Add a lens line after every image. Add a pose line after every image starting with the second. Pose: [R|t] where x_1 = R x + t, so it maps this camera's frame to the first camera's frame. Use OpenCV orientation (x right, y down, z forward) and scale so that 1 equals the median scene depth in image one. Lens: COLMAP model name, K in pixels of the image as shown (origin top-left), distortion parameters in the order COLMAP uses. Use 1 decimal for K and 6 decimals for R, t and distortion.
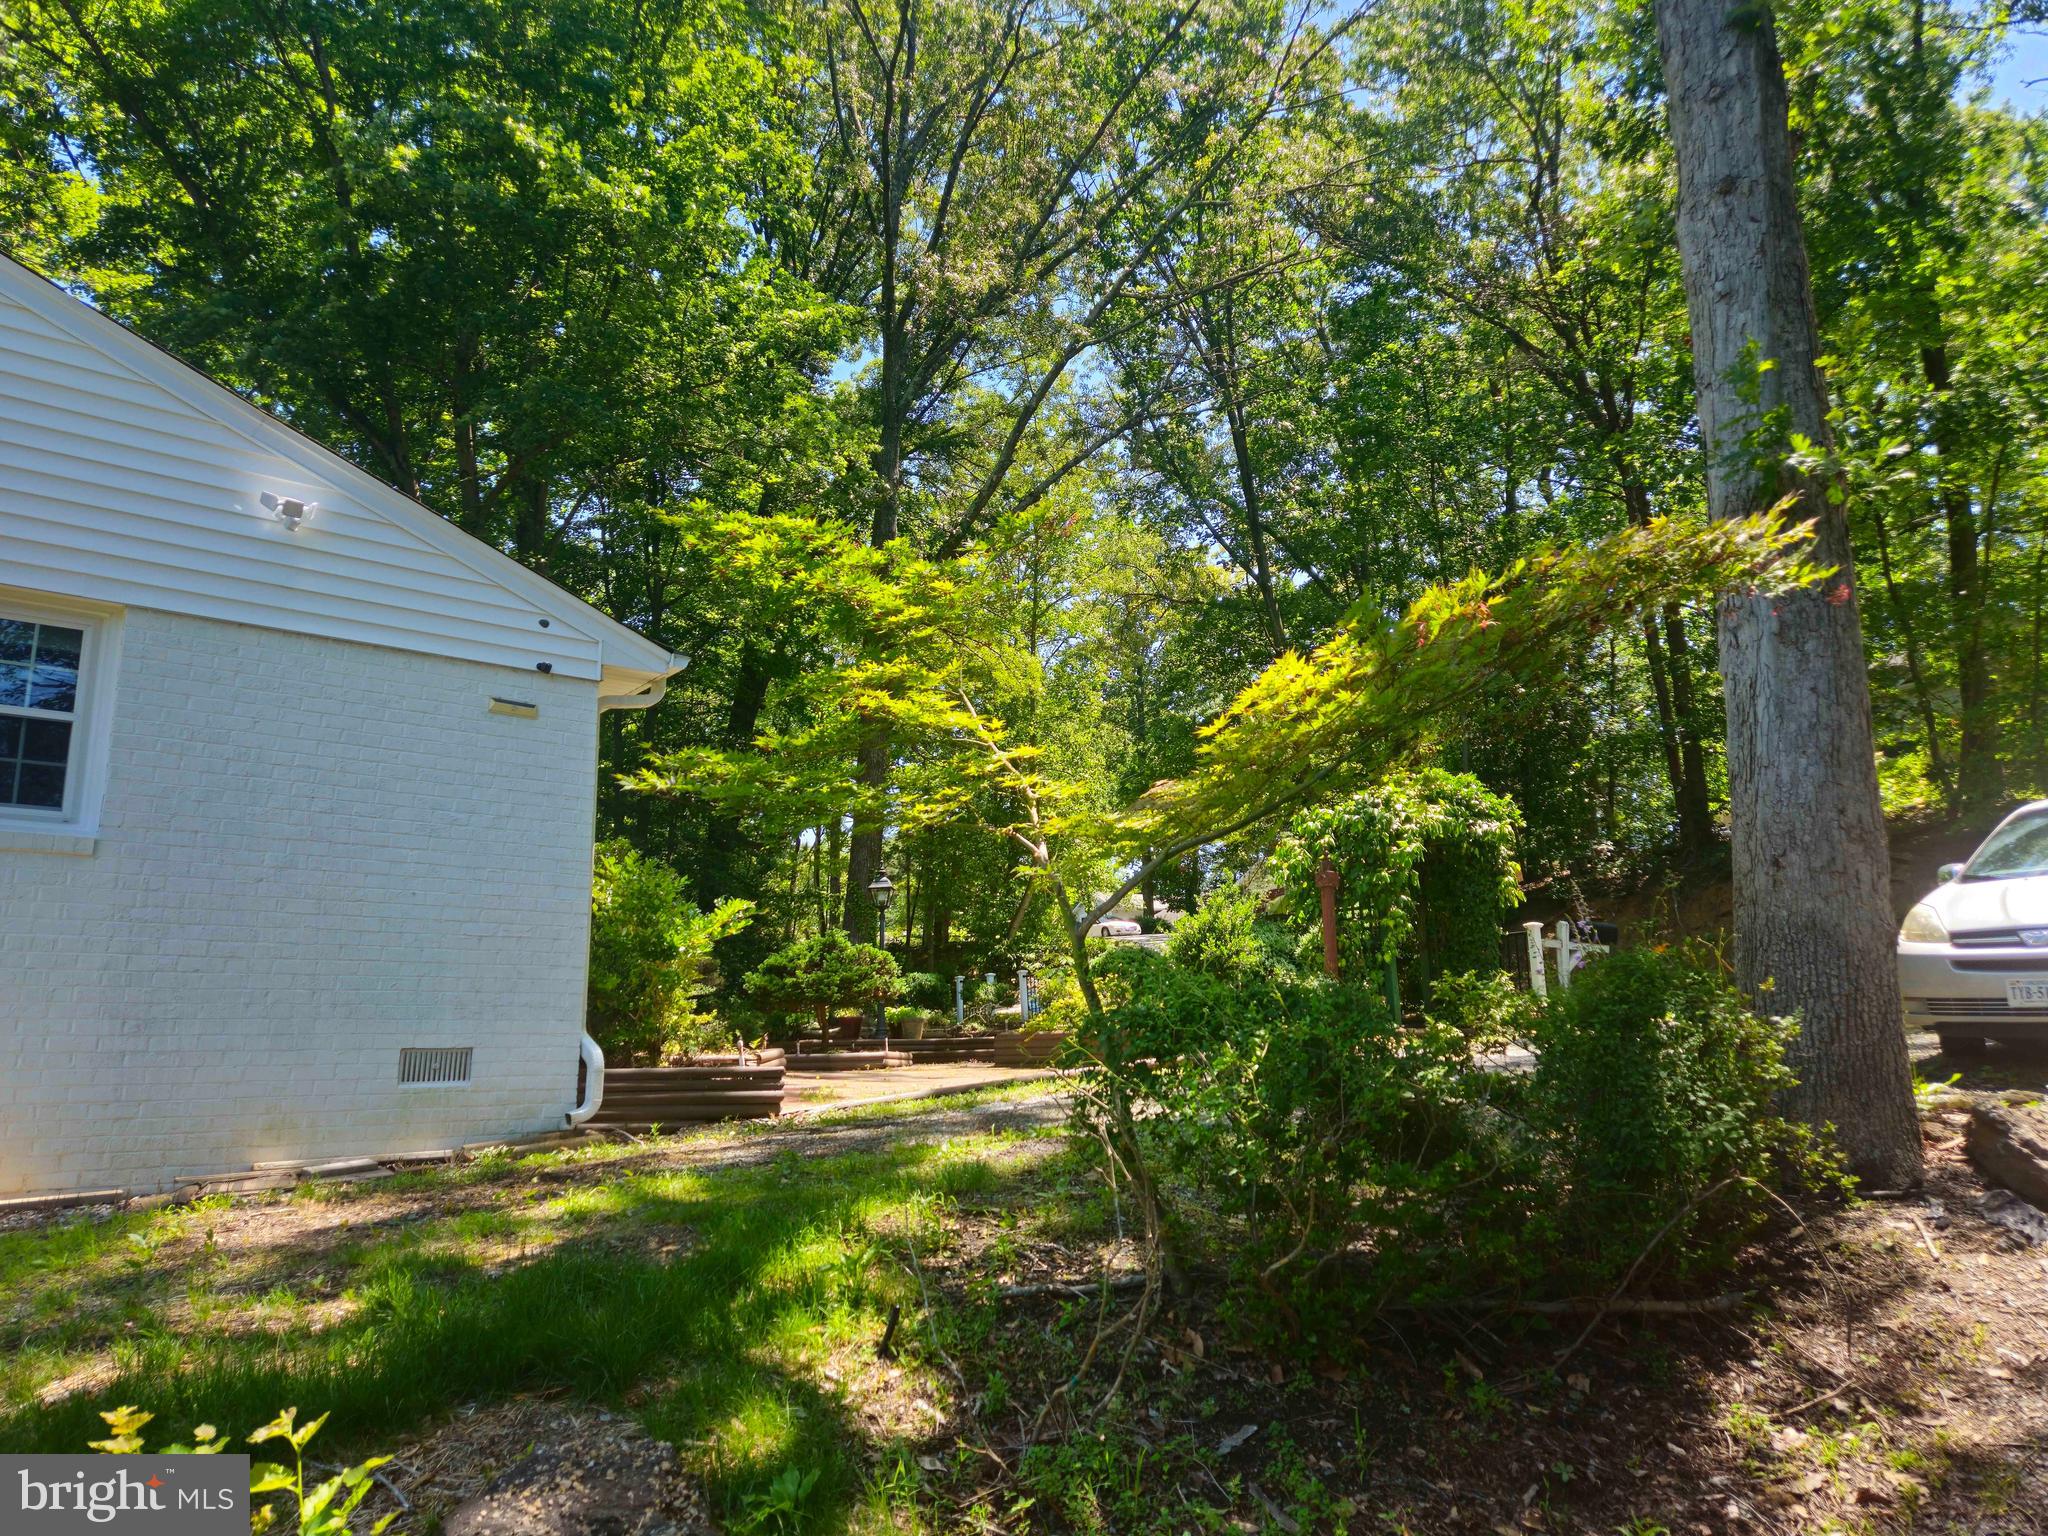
lens RADIAL K [[1385.3, 0, 1028.6], [0, 1385.3, 770.9], [0, 0, 1]] dist [0.065753, -0.051445]
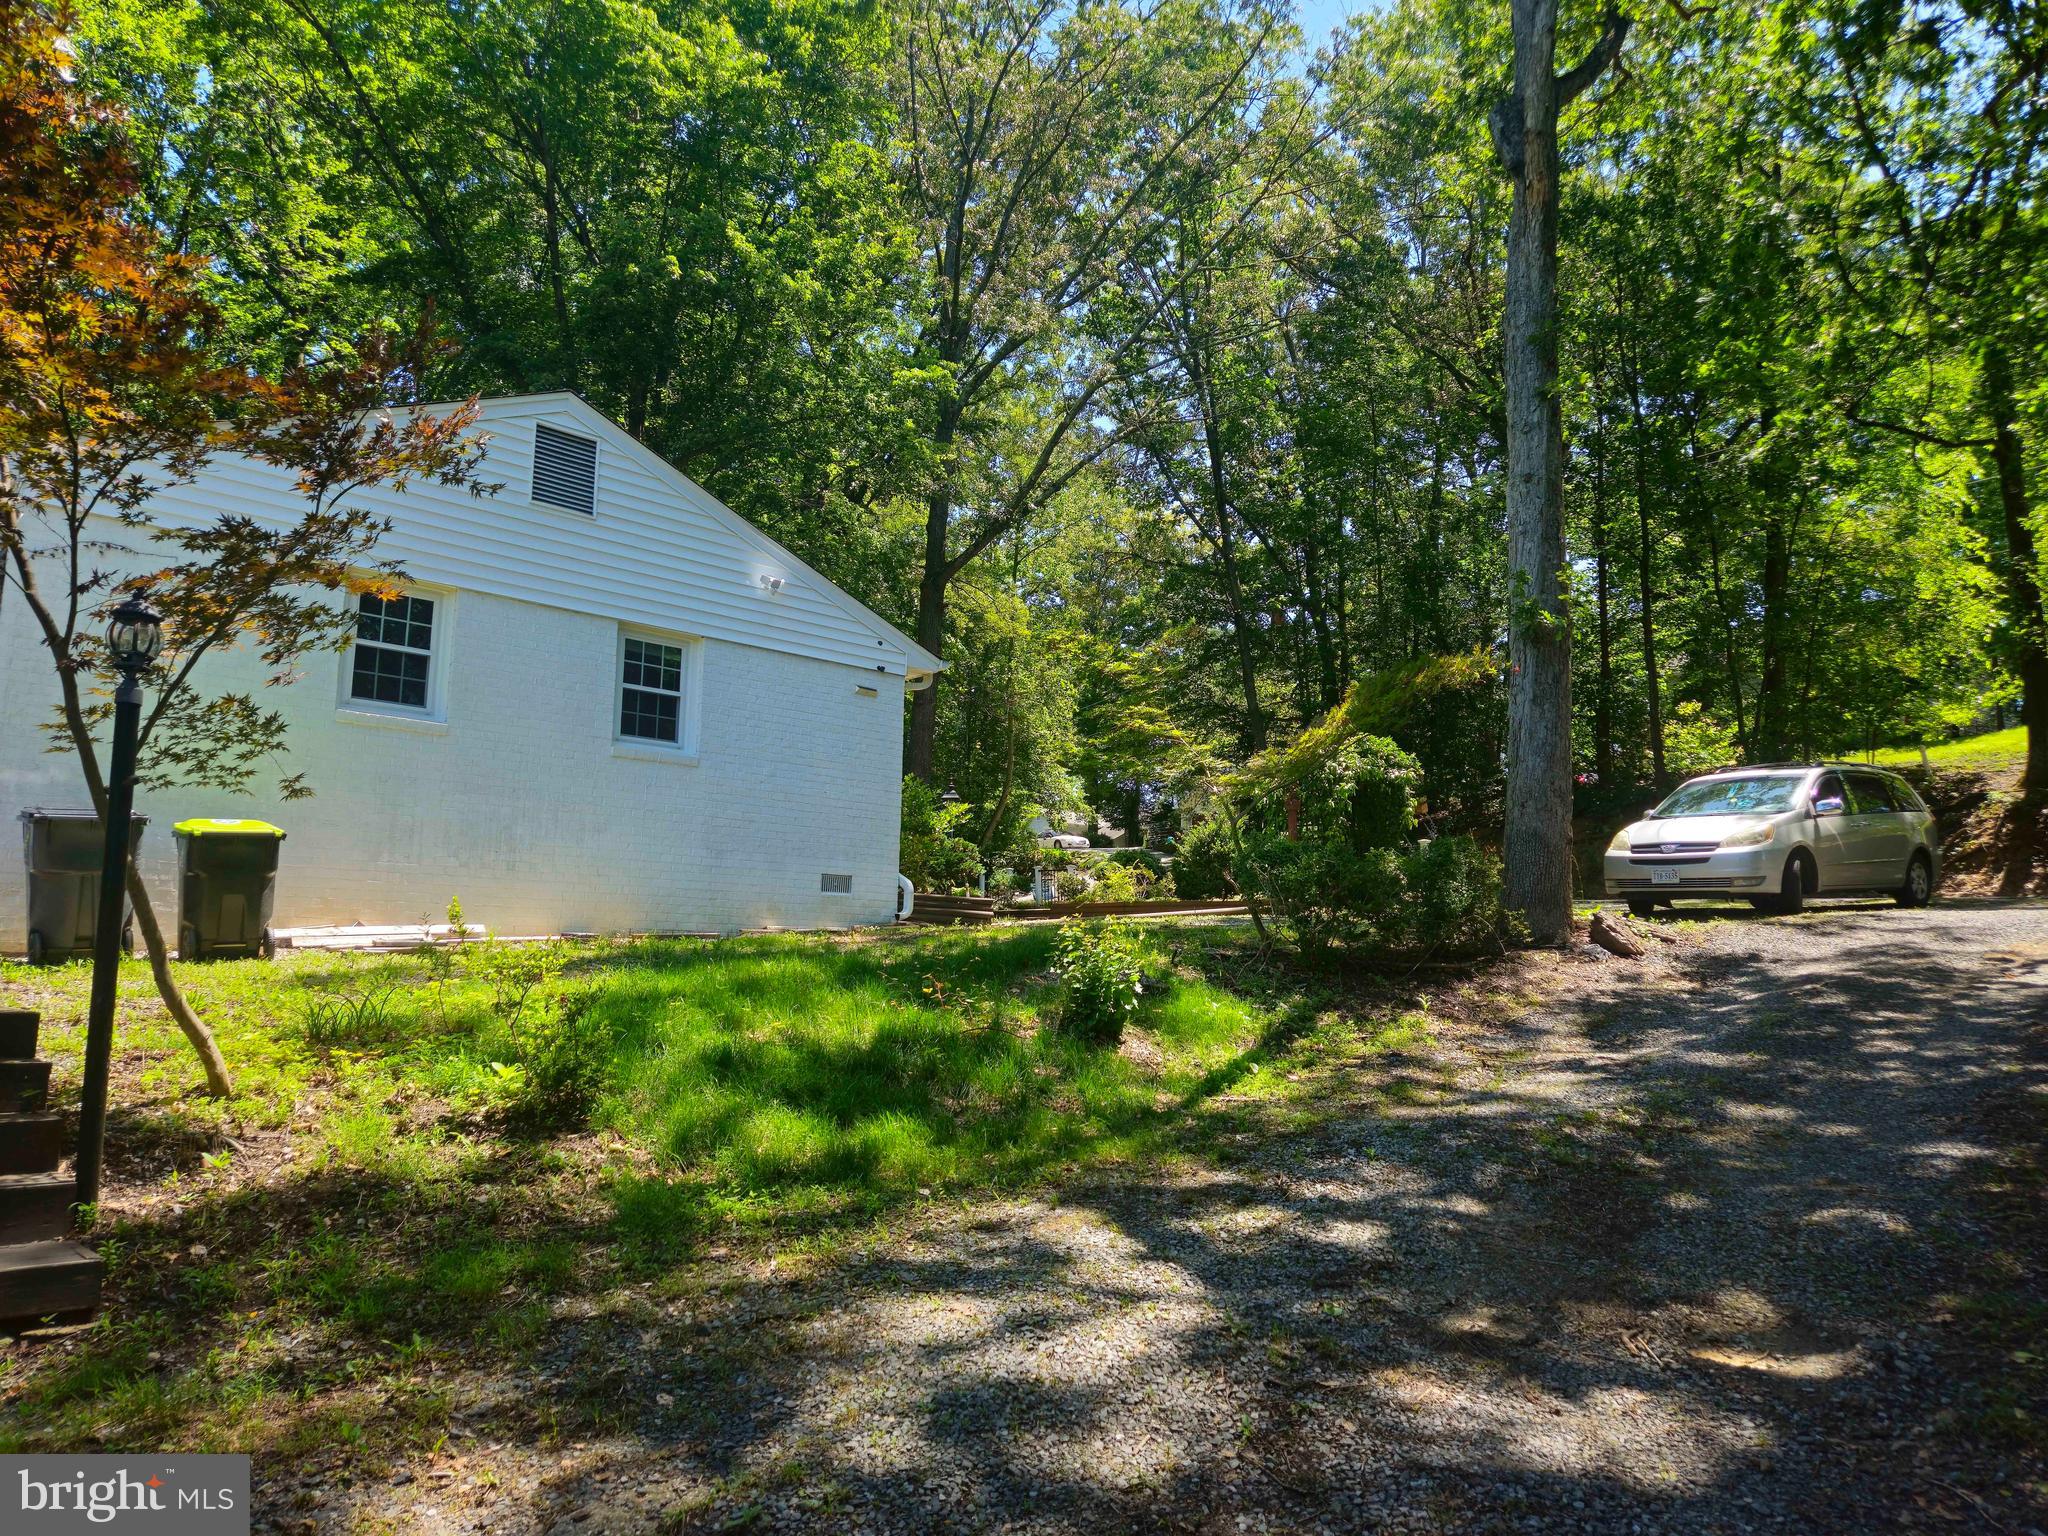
lens RADIAL K [[1385.3, 0, 1047.2], [0, 1385.3, 780.3], [0, 0, 1]] dist [0.065753, -0.051445]
pose [[0.996752, 0.041456, 0.069037, -0.235169], [-0.045973, 0.996814, 0.065181, -0.052780], [-0.066115, -0.068143, 0.995482, -0.728091]]
